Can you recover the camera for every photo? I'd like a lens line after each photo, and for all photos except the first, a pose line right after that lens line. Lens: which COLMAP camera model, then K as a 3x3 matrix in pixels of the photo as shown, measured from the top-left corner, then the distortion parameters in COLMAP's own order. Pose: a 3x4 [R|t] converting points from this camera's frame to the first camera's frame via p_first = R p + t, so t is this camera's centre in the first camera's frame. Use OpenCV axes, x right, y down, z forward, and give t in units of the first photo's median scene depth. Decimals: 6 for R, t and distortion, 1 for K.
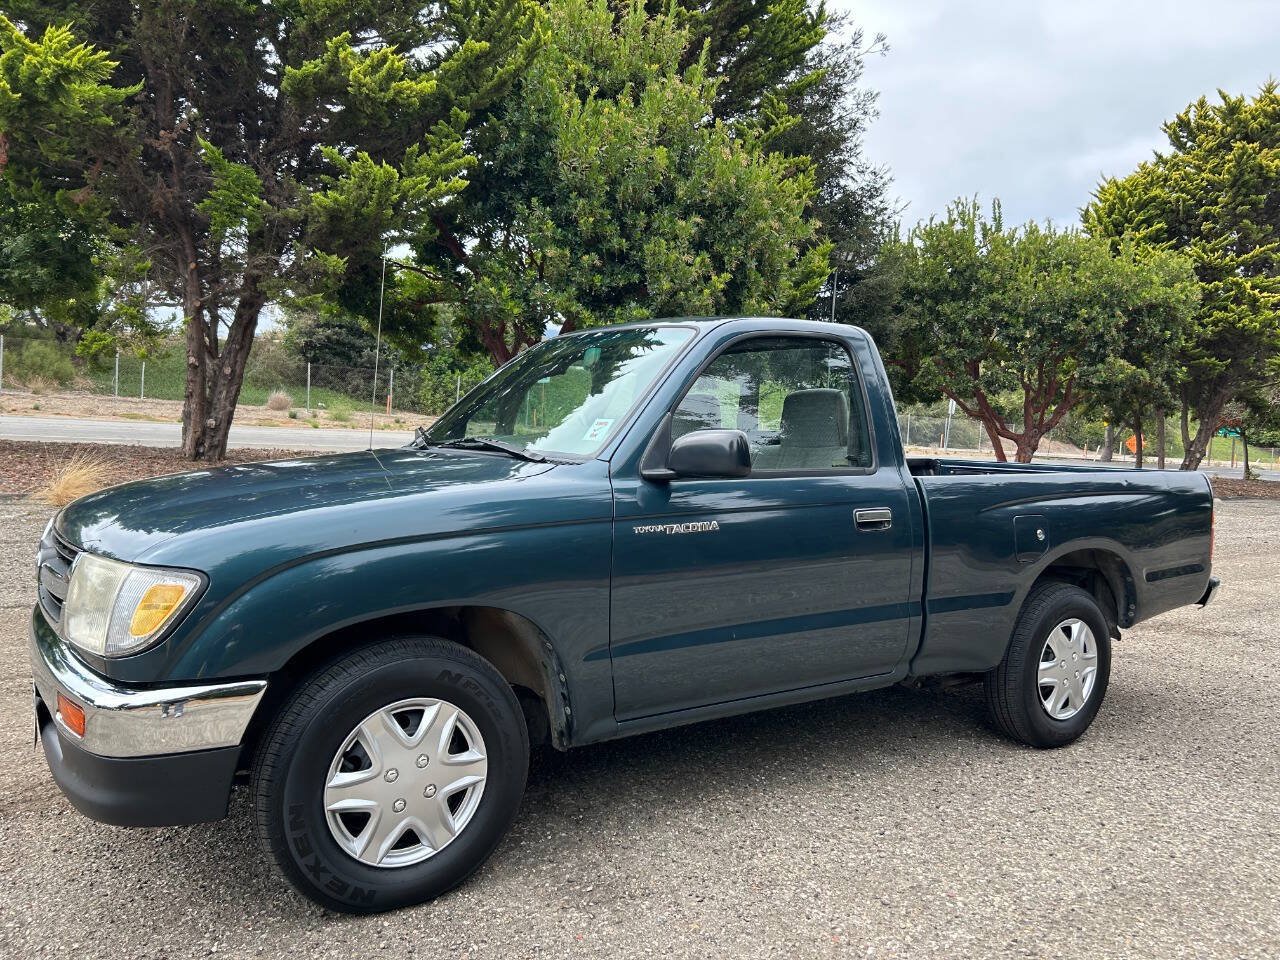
lens RADIAL K [[957.5, 0, 645.9], [0, 957.5, 476.2], [0, 0, 1]] dist [0.050563, -0.068195]
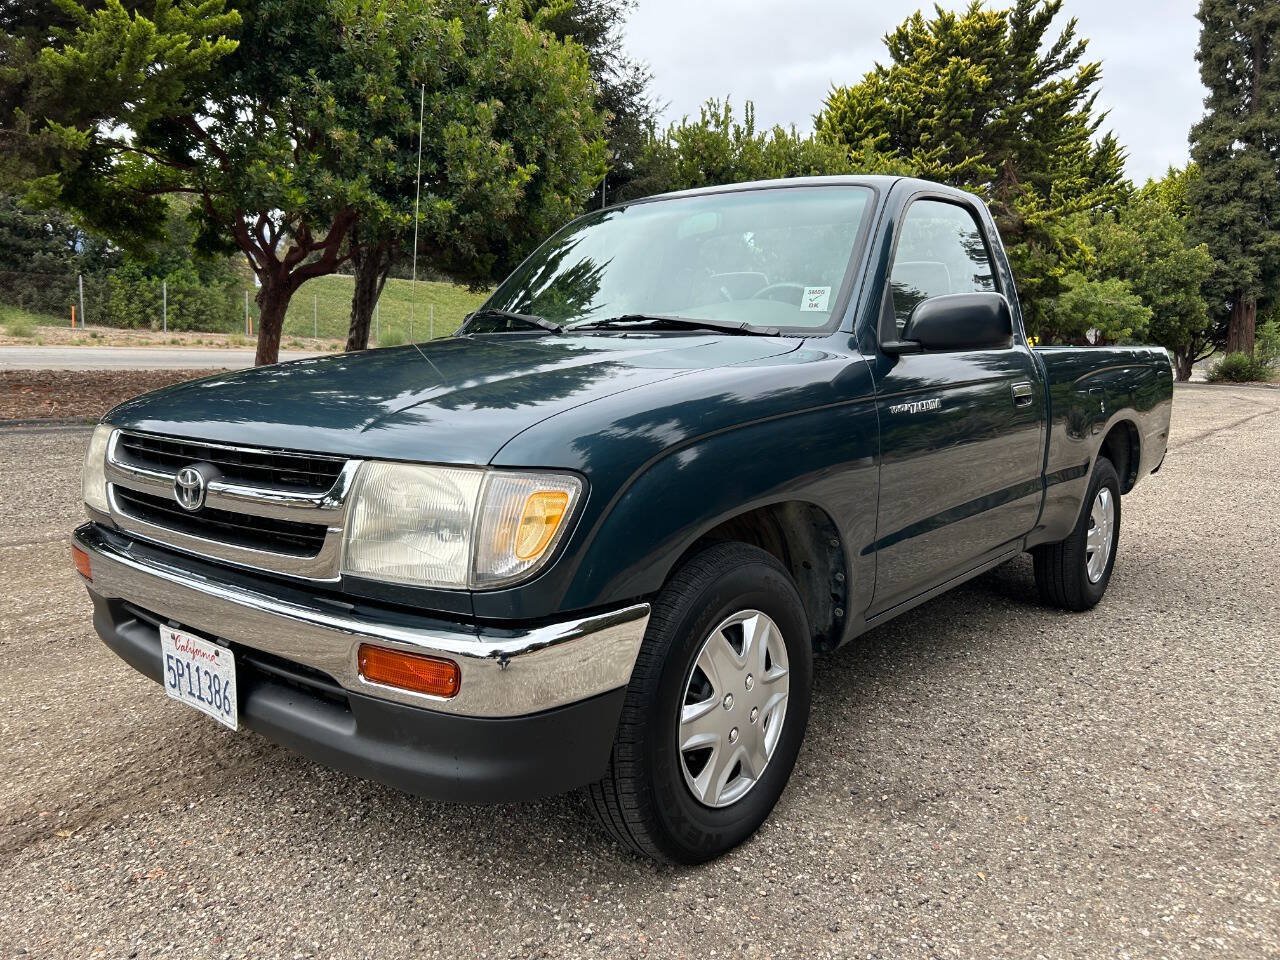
lens RADIAL K [[960.2, 0, 636.8], [0, 960.2, 486.2], [0, 0, 1]] dist [0.044402, -0.053573]
pose [[0.960655, -0.062447, 0.270634, -0.054027], [0.034490, 0.993676, 0.106857, 0.002616], [-0.275595, -0.093319, 0.956733, 0.021797]]
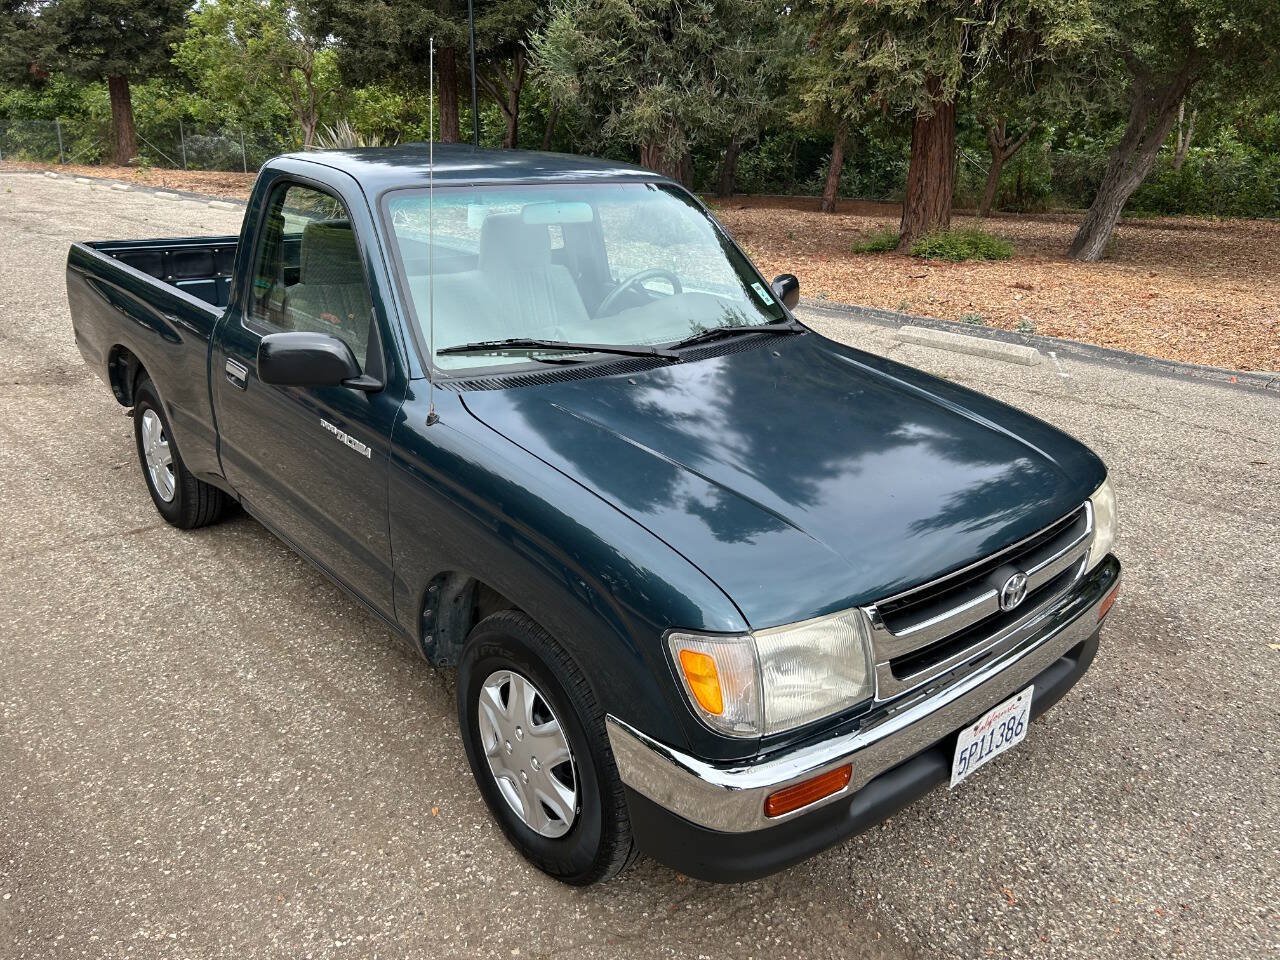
lens RADIAL K [[962.7, 0, 647.4], [0, 962.7, 472.3], [0, 0, 1]] dist [0.050653, -0.065898]
pose [[-0.123935, -0.369873, 0.920779, -0.142810], [0.006847, 0.927592, 0.373531, -0.034247], [-0.992267, 0.052599, -0.112429, 0.151829]]
